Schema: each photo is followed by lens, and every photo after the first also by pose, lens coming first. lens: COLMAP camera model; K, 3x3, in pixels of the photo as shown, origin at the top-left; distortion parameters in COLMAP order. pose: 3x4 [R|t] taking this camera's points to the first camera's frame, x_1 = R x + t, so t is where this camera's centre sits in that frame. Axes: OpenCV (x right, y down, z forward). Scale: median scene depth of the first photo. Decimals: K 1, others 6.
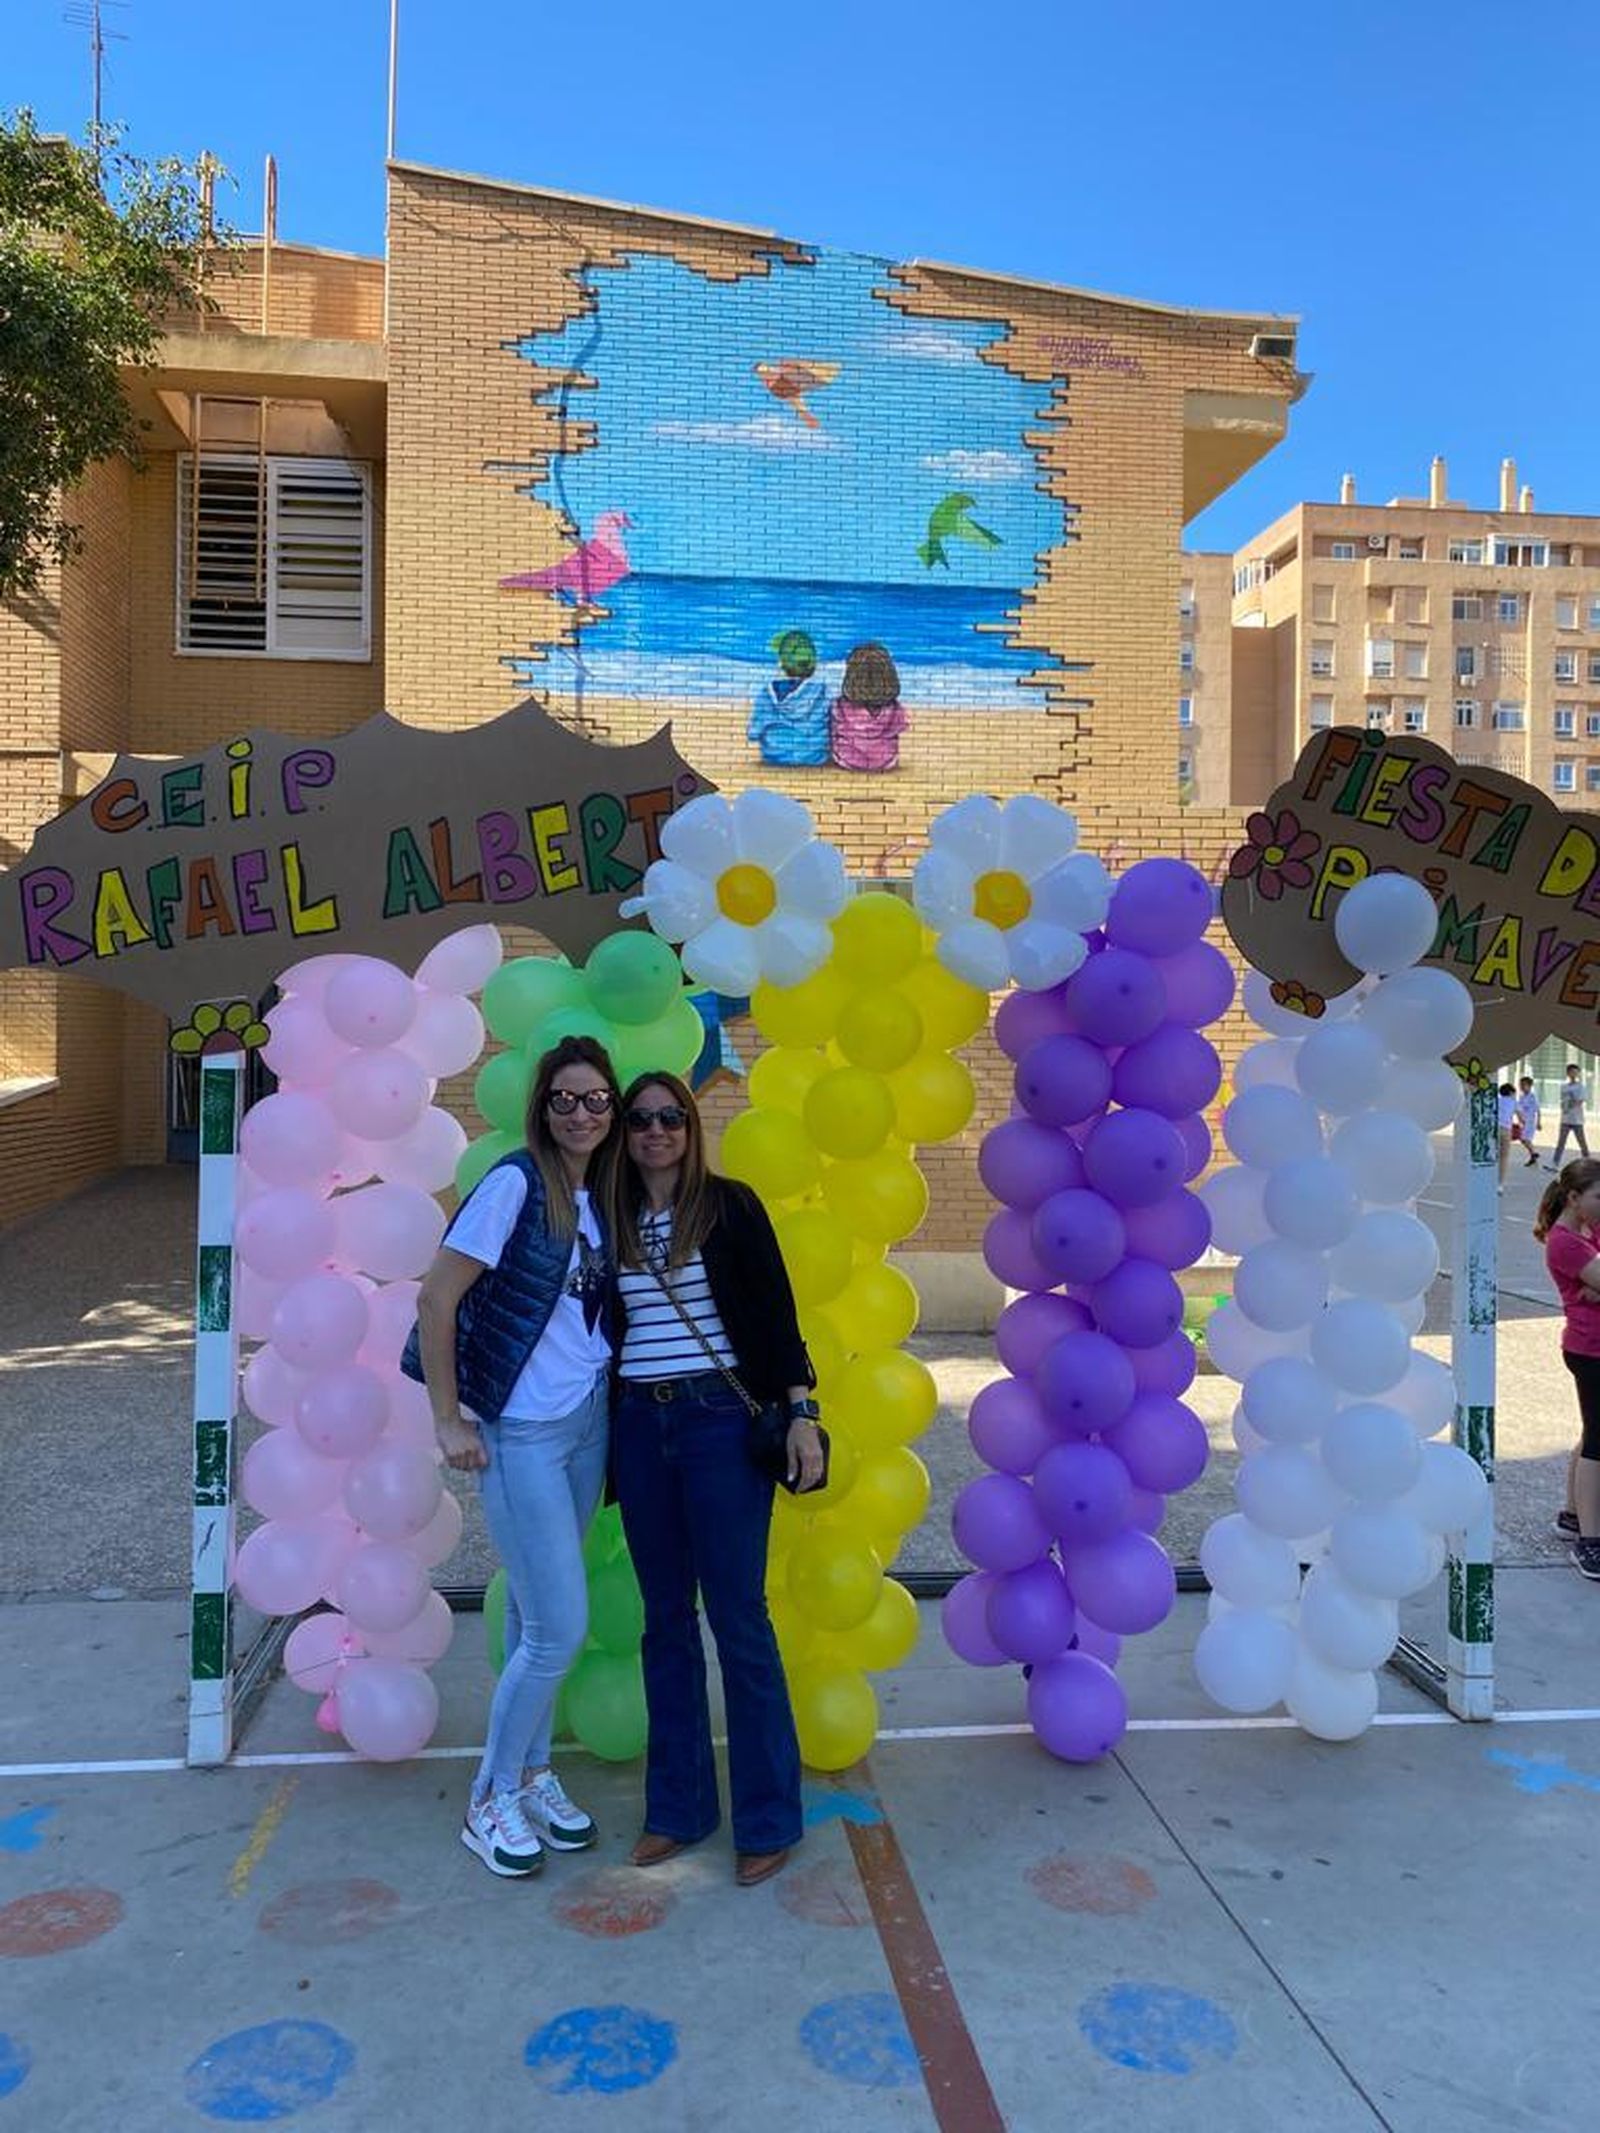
lens RADIAL K [[1615.0, 0, 803.0], [0, 1615.0, 1040.9], [0, 0, 1]] dist [0.036607, -0.045817]
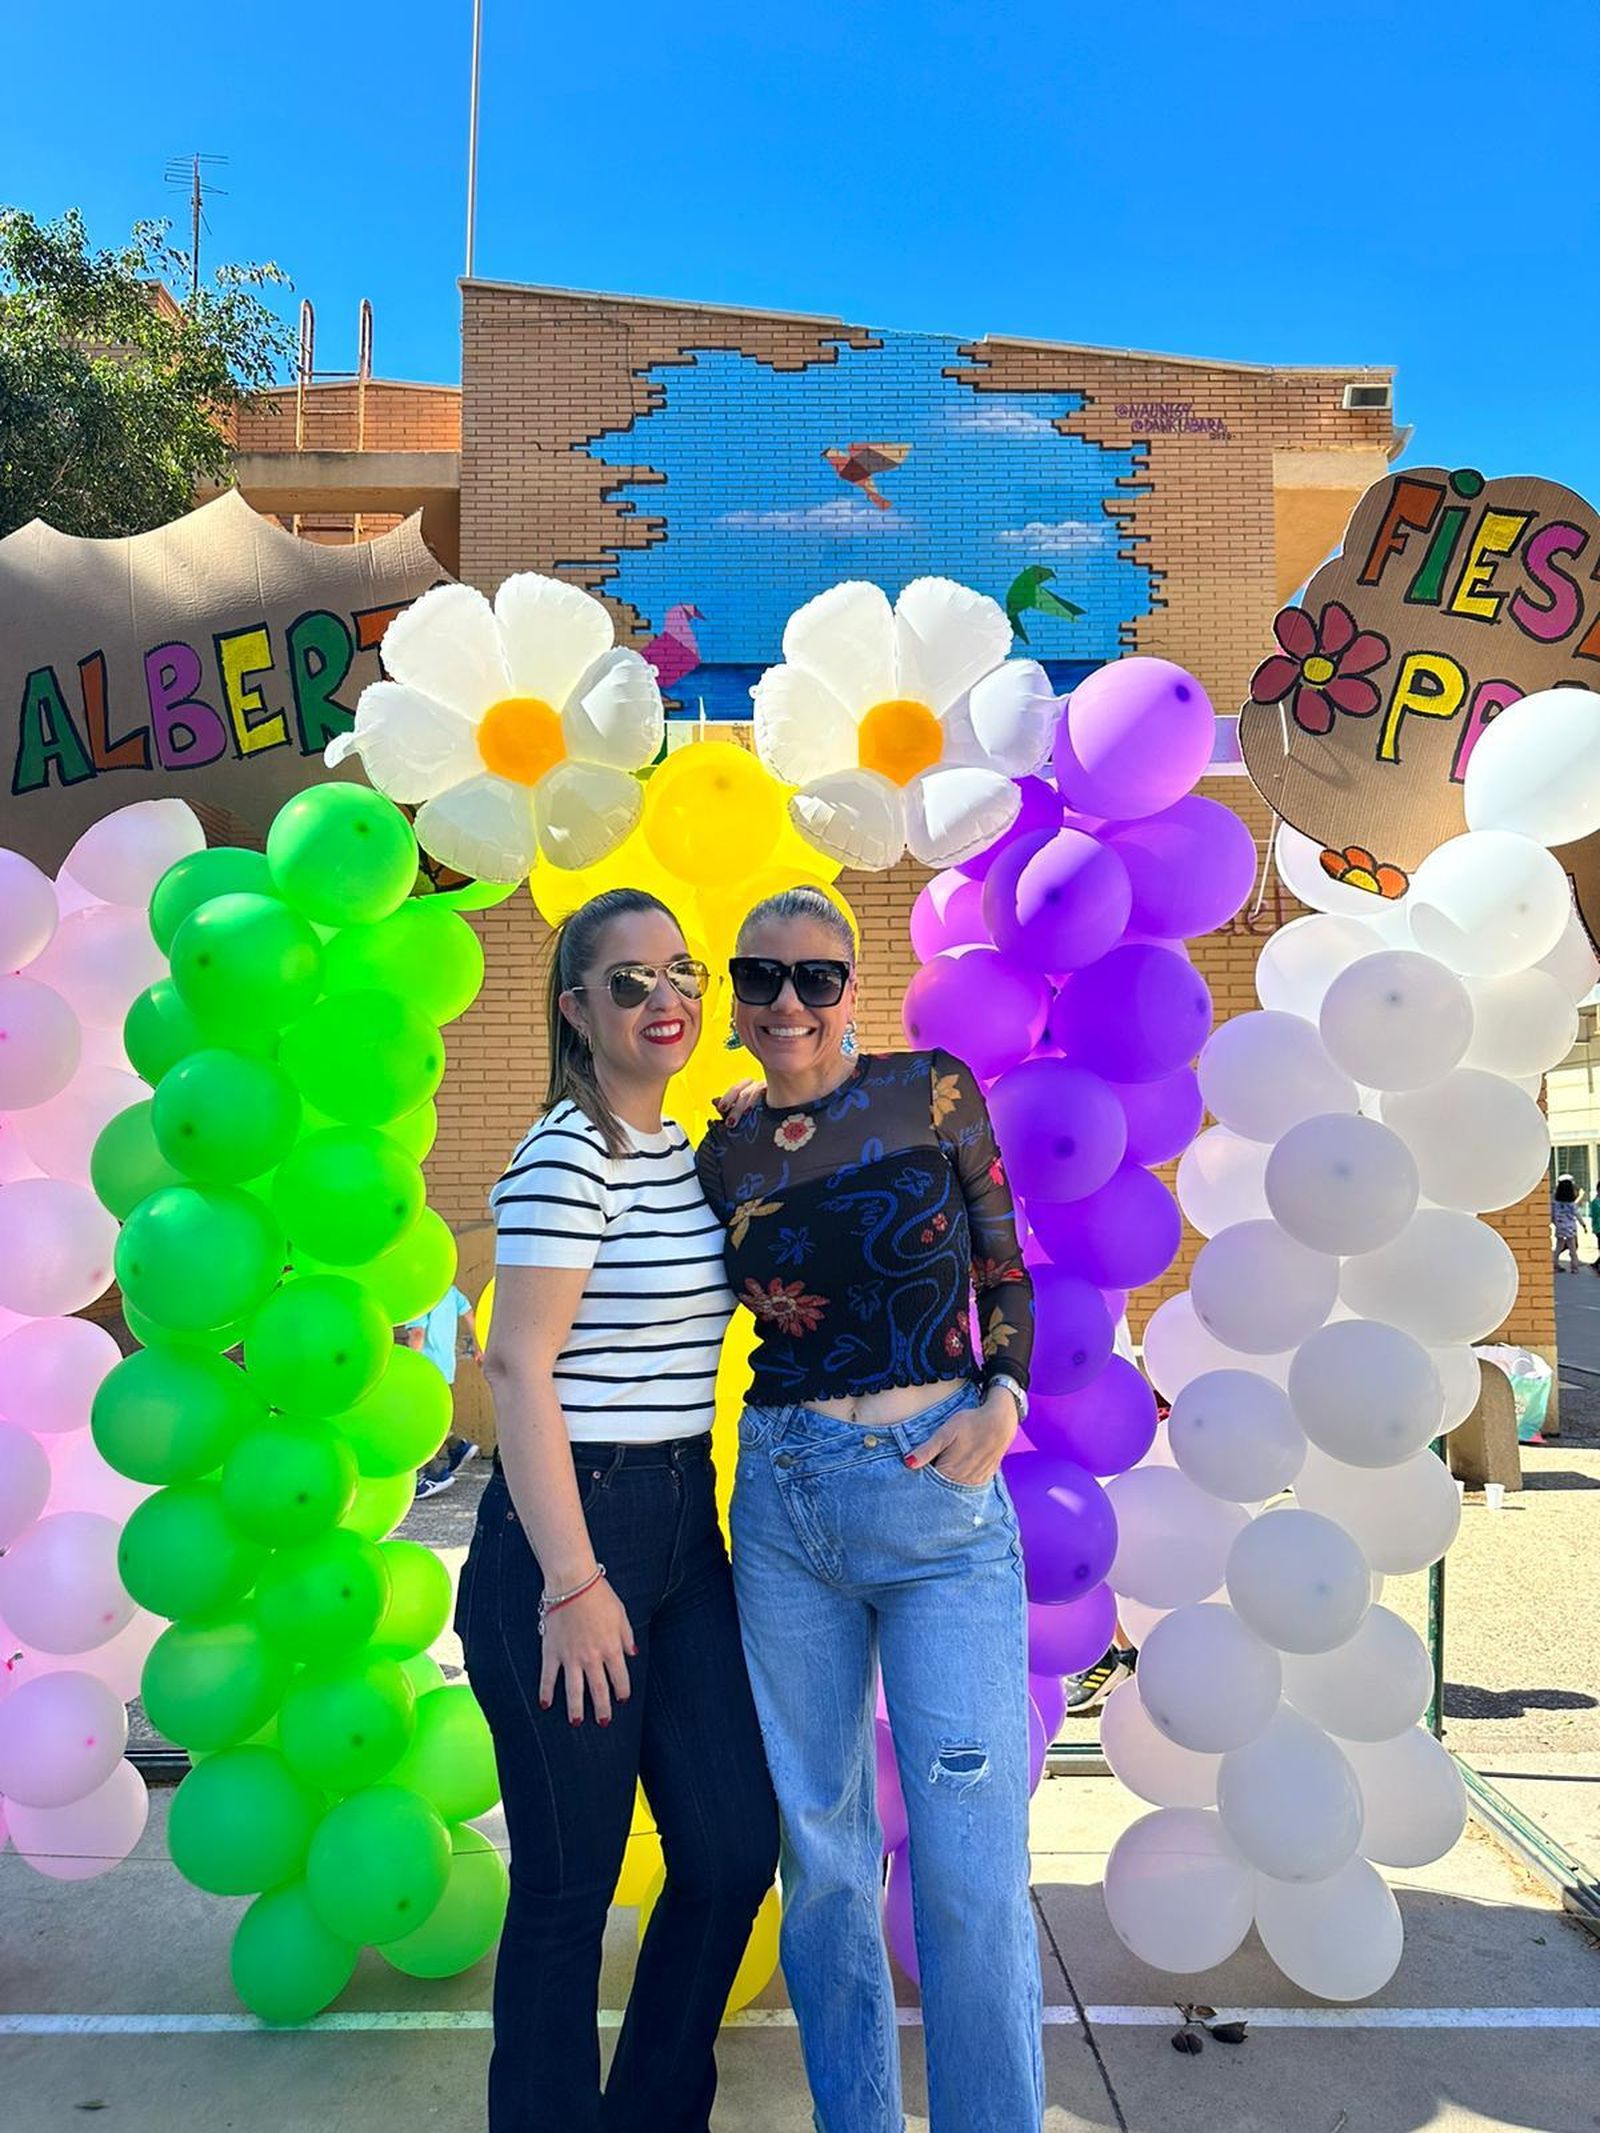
lens RADIAL K [[1498.1, 0, 796.6], [0, 1498.1, 1065.4], [0, 0, 1]] dist [0.081547, -0.130433]
pose [[0.993910, -0.025325, -0.107246, 0.043306], [0.016873, 0.996732, -0.078994, 0.029339], [0.108896, 0.076704, 0.991089, 0.114344]]
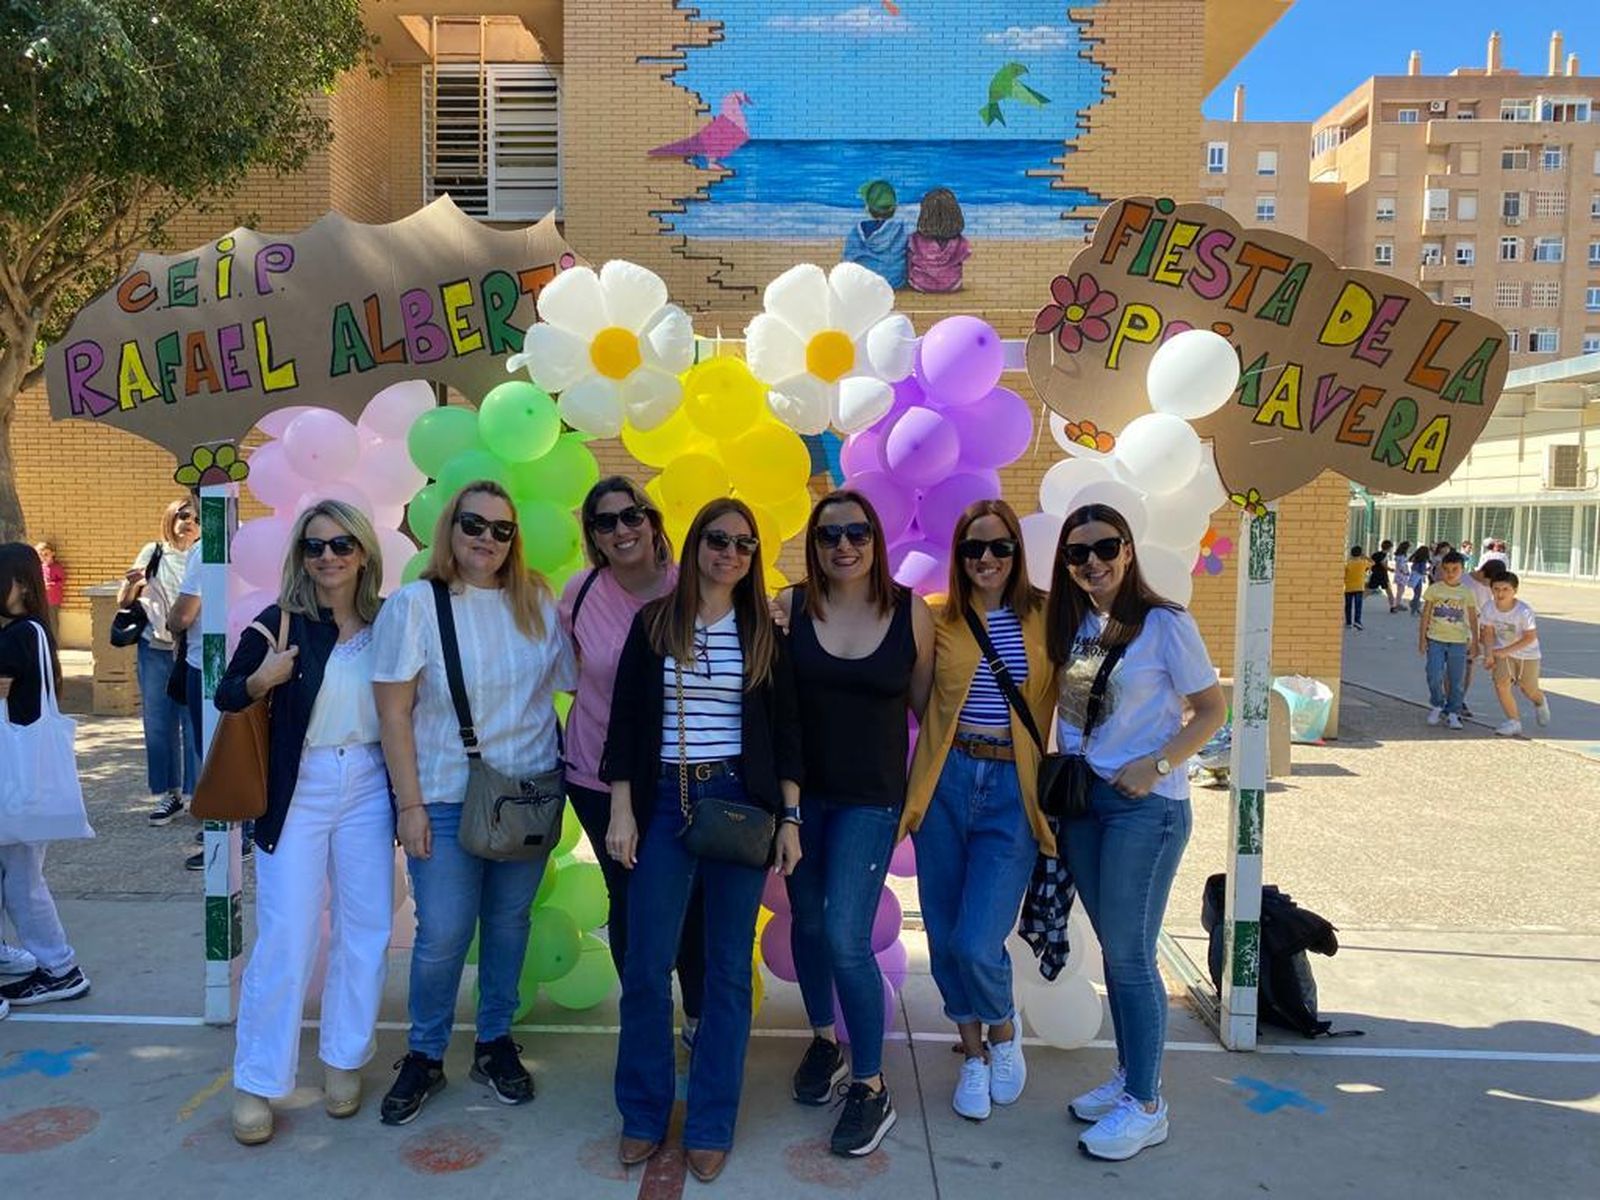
lens RADIAL K [[1224.1, 0, 791.9], [0, 1224.1, 605.1], [0, 0, 1]] dist [-0.000202, 0.001112]
pose [[0.989649, 0.010230, -0.143146, 0.067613], [-0.000477, 0.997685, 0.068002, 0.010518], [0.143510, -0.067230, 0.987363, 0.029801]]
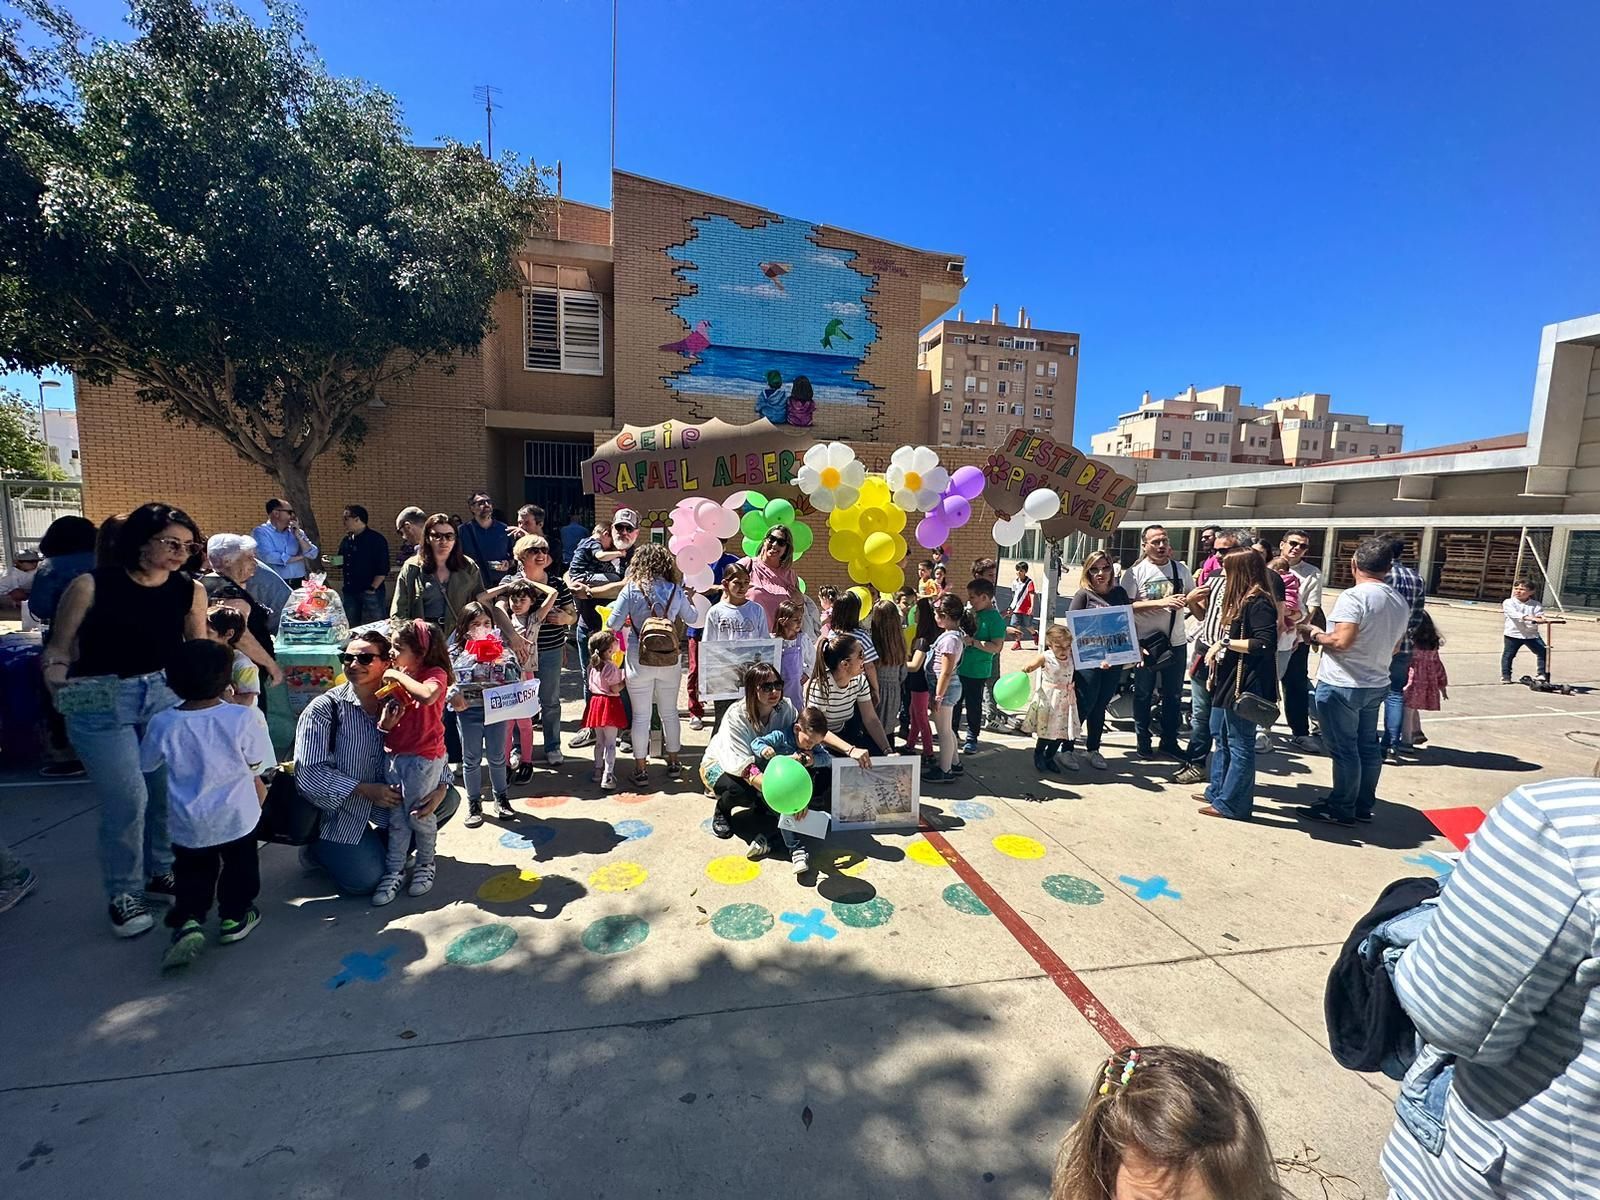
lens RADIAL K [[636.2, 0, 802.6], [0, 636.2, 601.4], [0, 0, 1]] dist [-0.005965, -0.000226]
pose [[0.994904, 0.005144, 0.100698, -0.060442], [-0.016287, 0.993781, 0.110154, 0.002454], [-0.099505, -0.111232, 0.988800, -0.057245]]
